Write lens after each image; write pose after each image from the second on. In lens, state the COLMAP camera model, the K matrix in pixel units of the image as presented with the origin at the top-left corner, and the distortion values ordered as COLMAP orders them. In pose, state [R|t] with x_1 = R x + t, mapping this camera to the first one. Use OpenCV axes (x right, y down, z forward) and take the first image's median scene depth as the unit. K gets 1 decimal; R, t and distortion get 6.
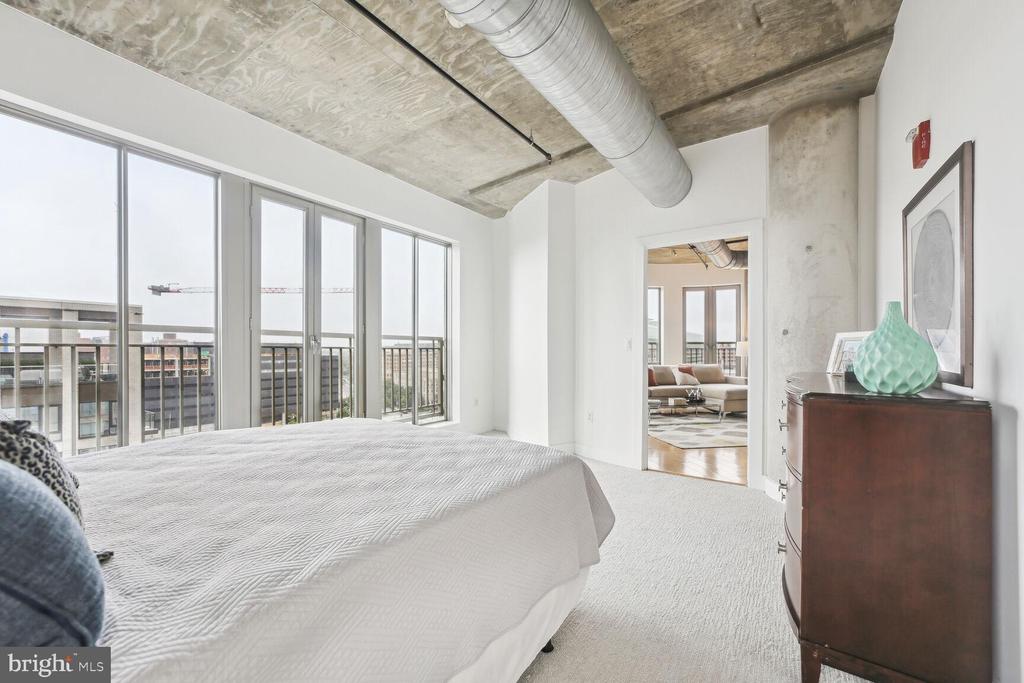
lens RADIAL K [[395.1, 0, 517.9], [0, 395.1, 347.0], [0, 0, 1]] dist [0.000051, 0.000338]
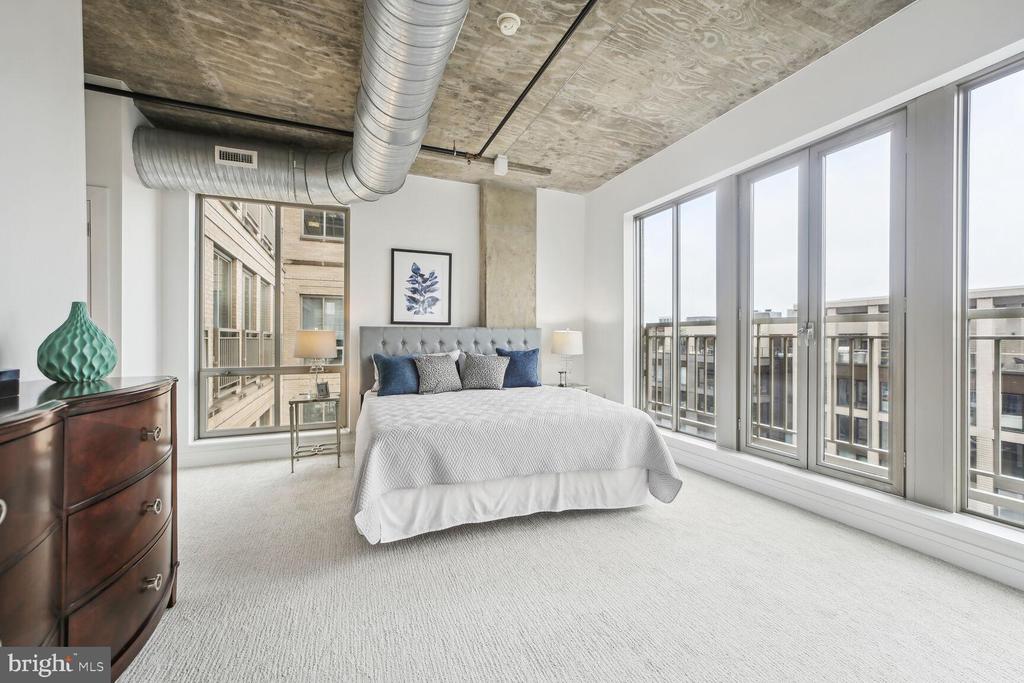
lens RADIAL K [[400.8, 0, 512.1], [0, 400.8, 344.8], [0, 0, 1]] dist [-0.001566, 0.000017]
pose [[-0.515148, 0.003406, -0.857094, 0.549868], [0.012594, 0.999914, -0.003596, 0.015942], [0.857008, -0.012647, -0.515147, 1.117998]]
